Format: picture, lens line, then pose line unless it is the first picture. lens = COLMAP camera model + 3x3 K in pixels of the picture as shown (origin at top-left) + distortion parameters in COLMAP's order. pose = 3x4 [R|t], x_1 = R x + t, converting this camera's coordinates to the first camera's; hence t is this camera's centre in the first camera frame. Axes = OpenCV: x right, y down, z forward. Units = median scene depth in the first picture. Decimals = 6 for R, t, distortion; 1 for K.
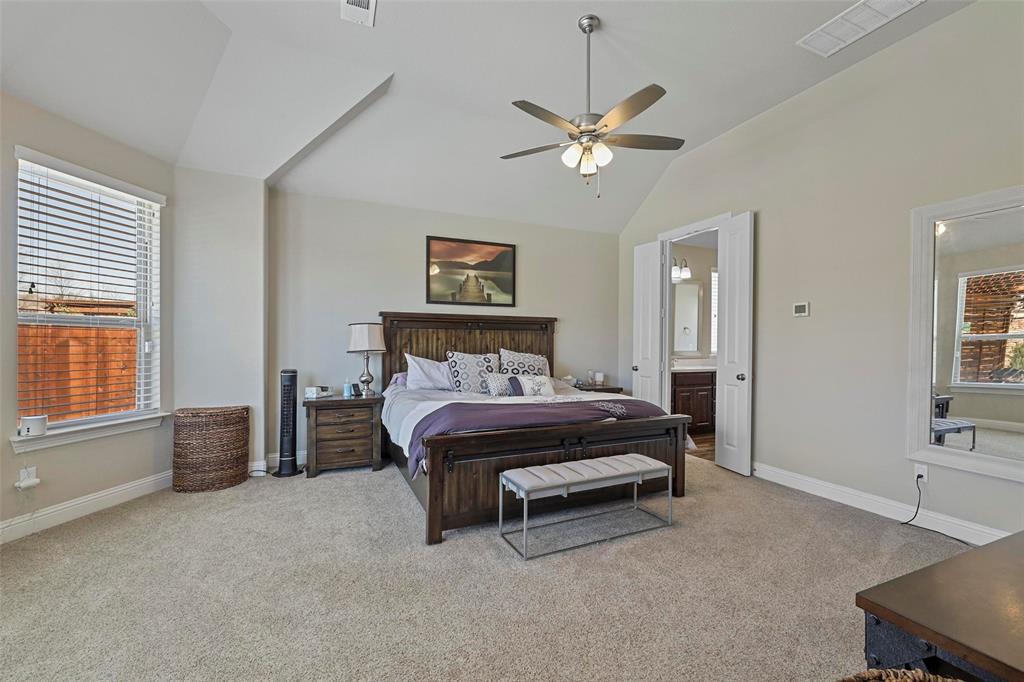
lens RADIAL K [[430.7, 0, 510.1], [0, 430.7, 340.4], [0, 0, 1]] dist [0.000300, 0.000038]
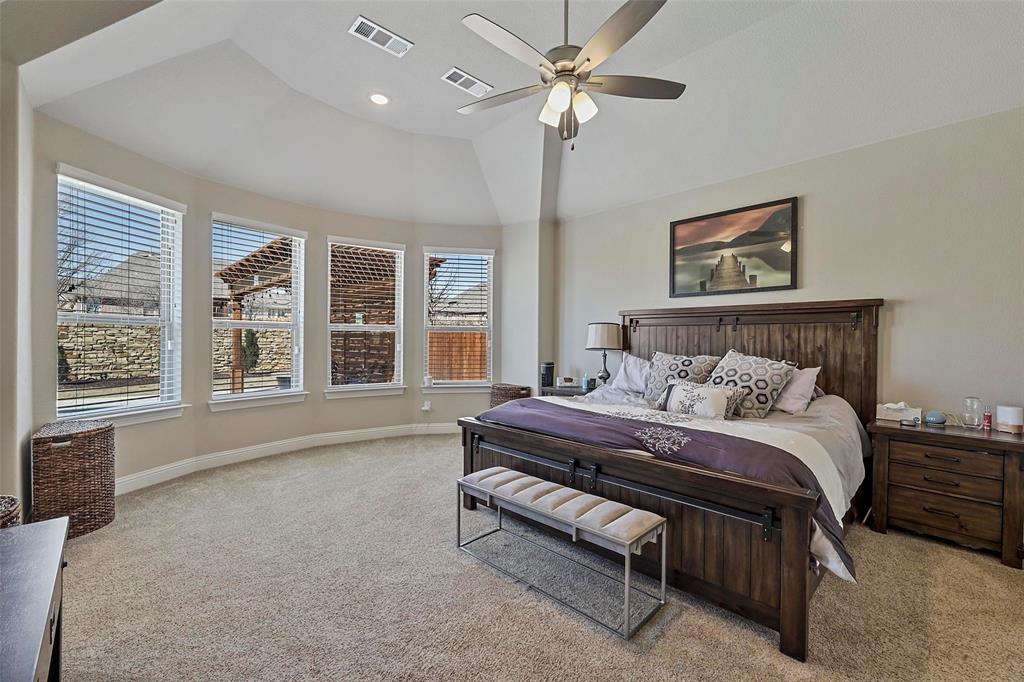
lens RADIAL K [[430.7, 0, 508.1], [0, 430.7, 336.2], [0, 0, 1]] dist [0.000300, 0.000038]
pose [[0.330235, -0.009324, -0.943853, 0.525672], [-0.001669, 0.999944, -0.010462, 0.003971], [0.943897, 0.005031, 0.330201, 0.374803]]
